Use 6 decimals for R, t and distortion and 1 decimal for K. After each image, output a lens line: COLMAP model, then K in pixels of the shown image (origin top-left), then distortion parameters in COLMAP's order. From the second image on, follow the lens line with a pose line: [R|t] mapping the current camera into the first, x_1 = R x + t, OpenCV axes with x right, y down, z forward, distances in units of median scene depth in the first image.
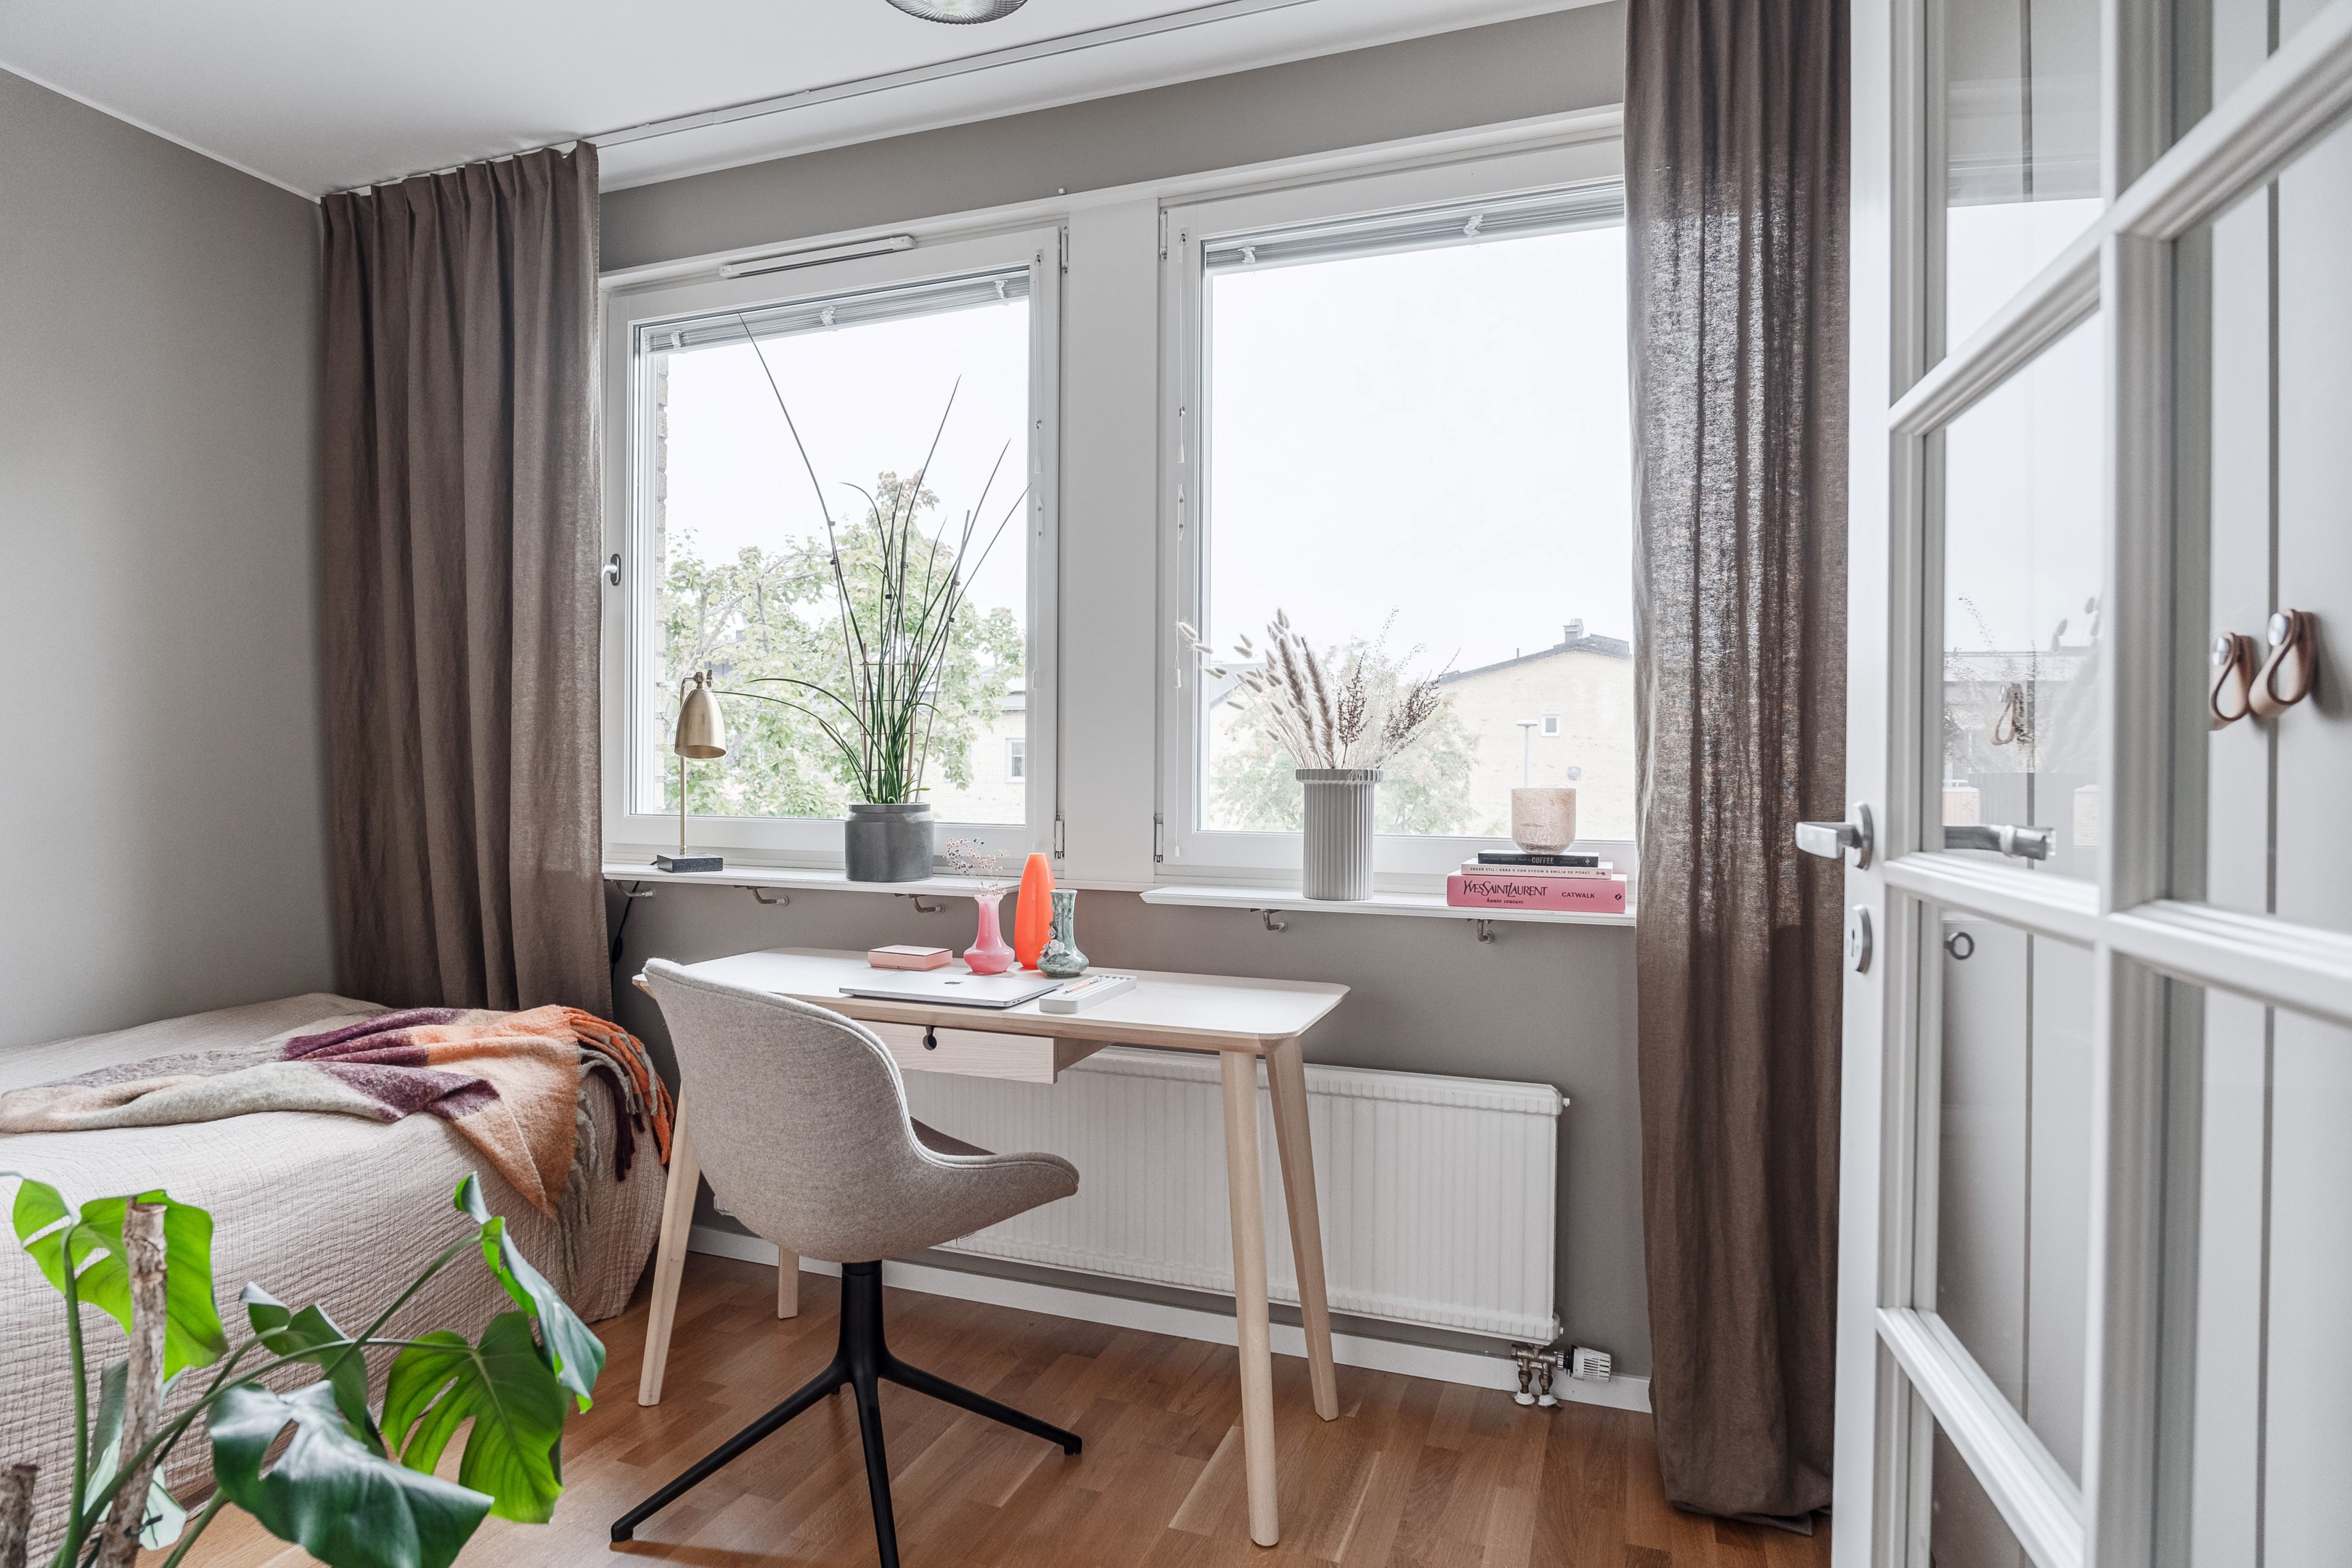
lens RADIAL K [[1295.9, 0, 1176.8], [0, 1295.9, 783.6], [0, 0, 1]] dist [-0.014081, -0.000154]
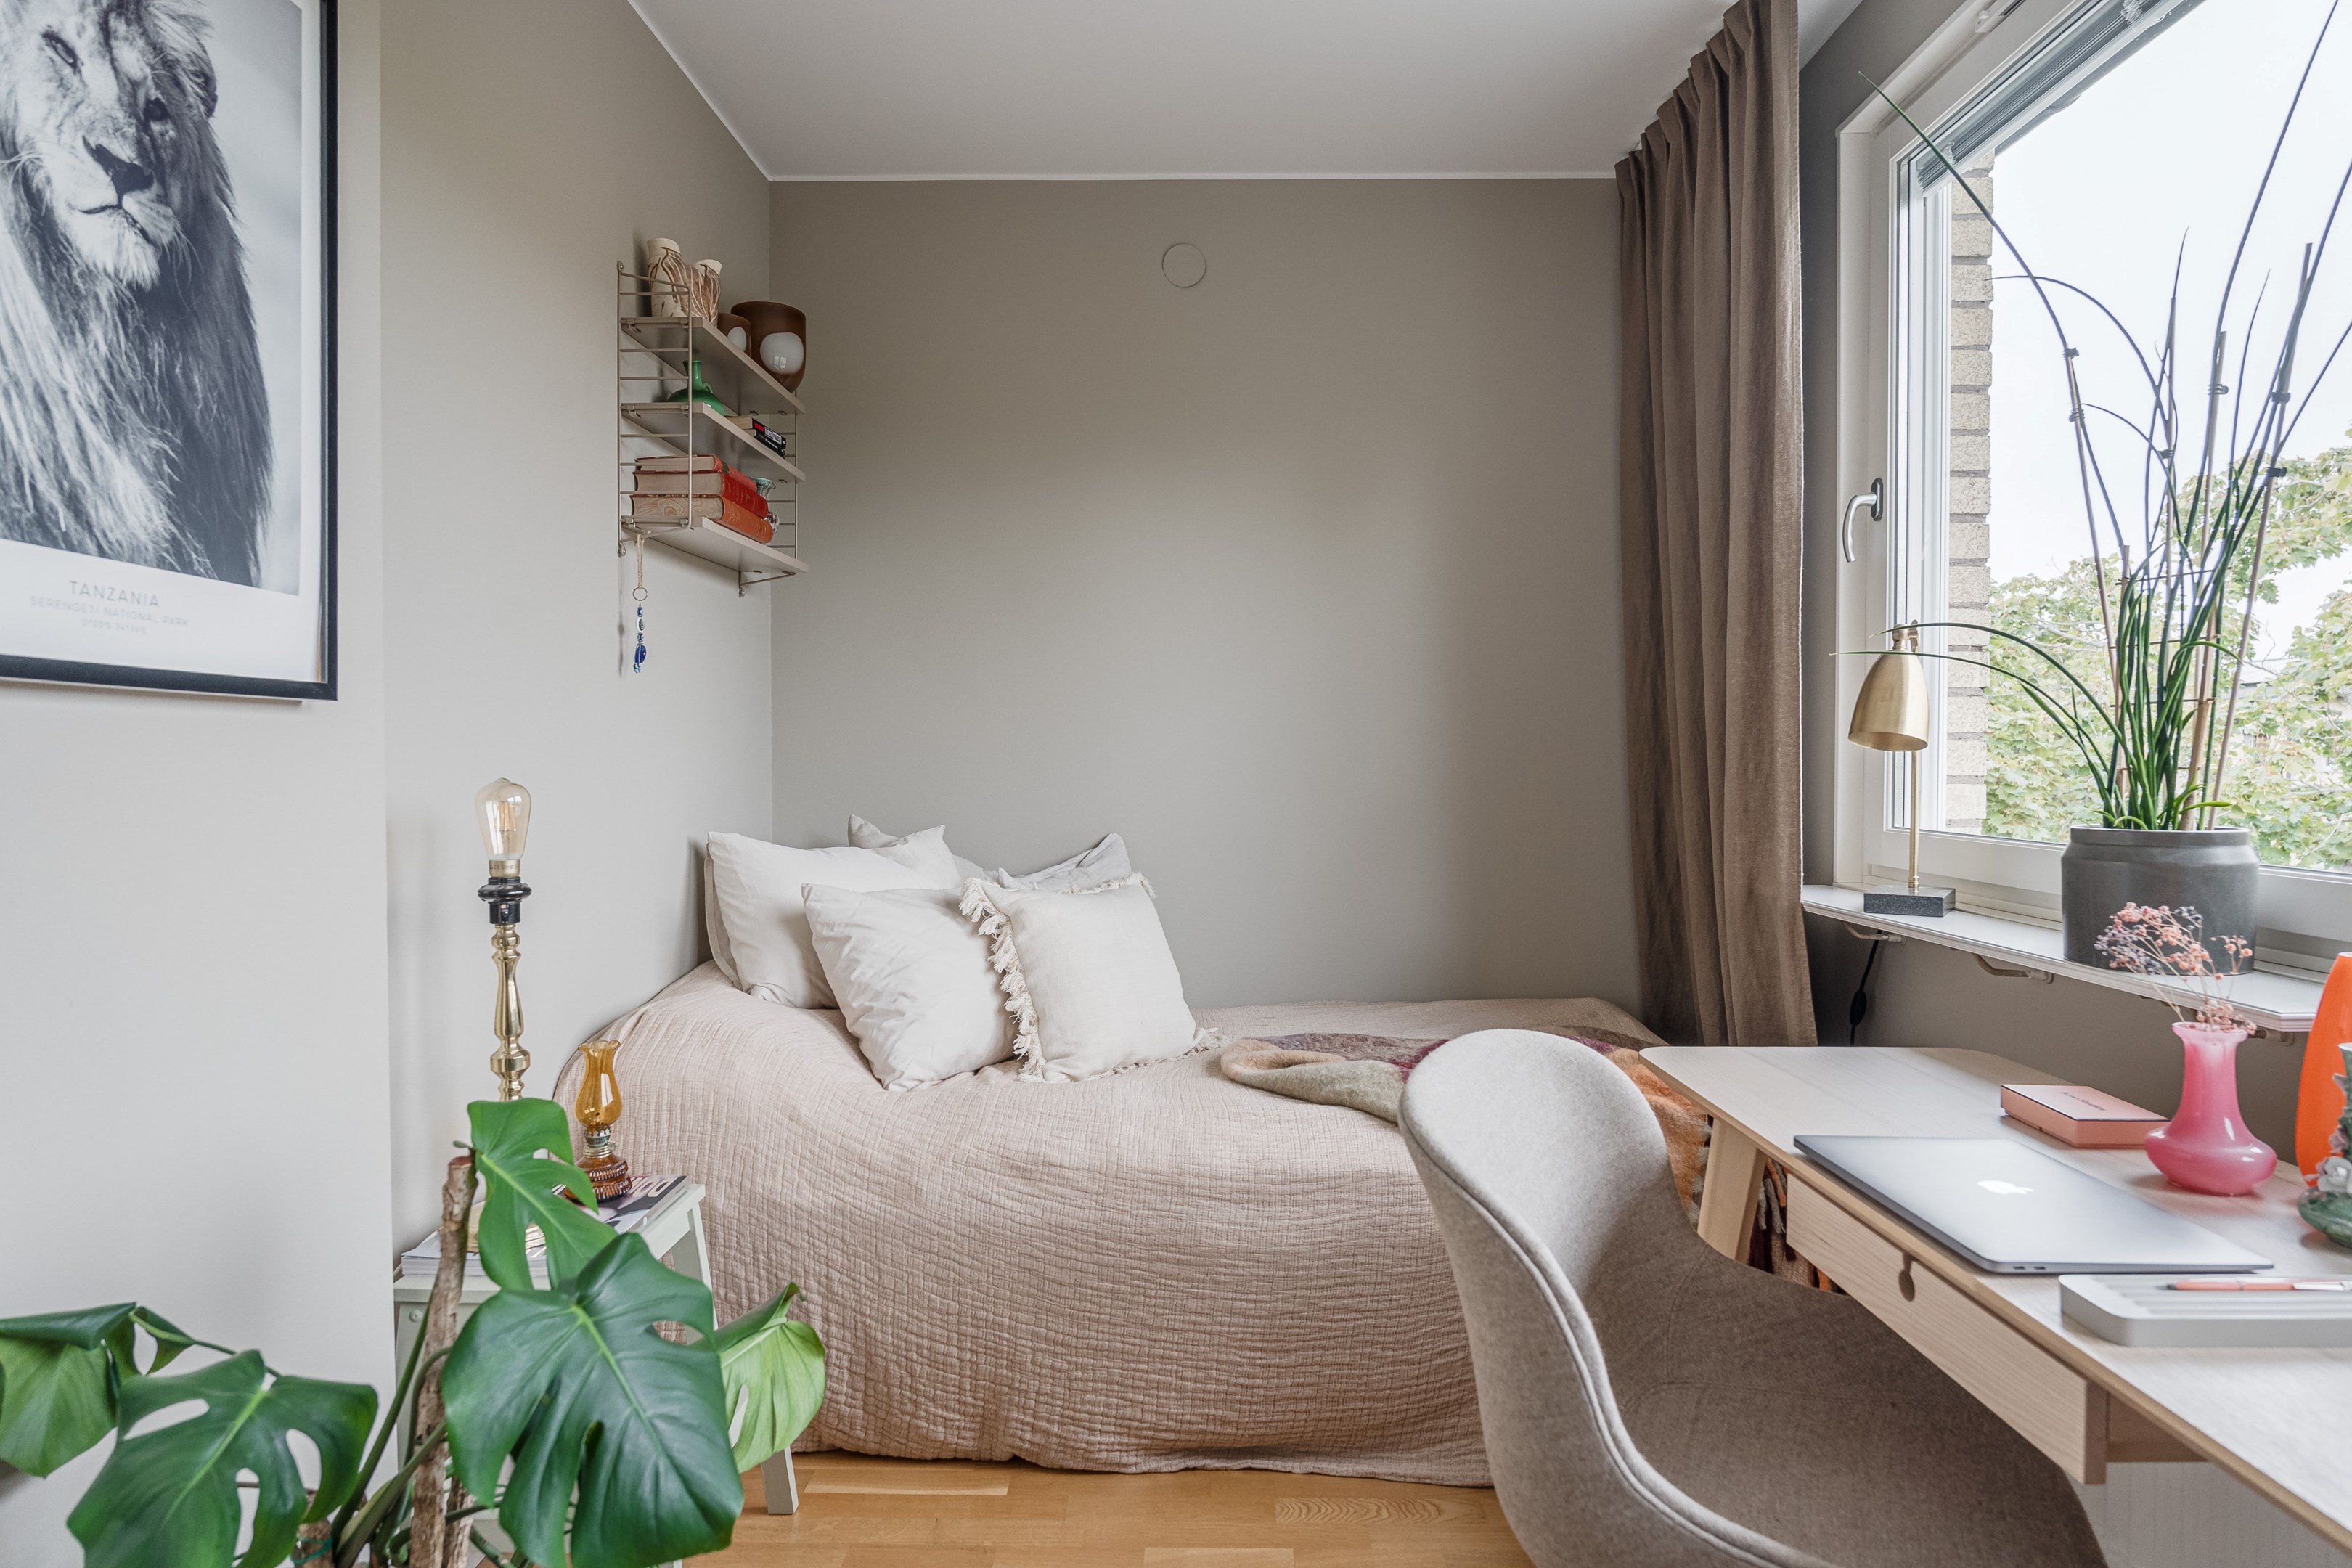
lens RADIAL K [[1295.9, 0, 1177.2], [0, 1295.9, 776.3], [0, 0, 1]] dist [-0.014081, -0.000154]
pose [[0.326454, 0.006955, -0.945187, 0.161178], [-0.010113, 0.999941, 0.003865, -0.004911], [0.945159, 0.008297, 0.326505, 0.427978]]
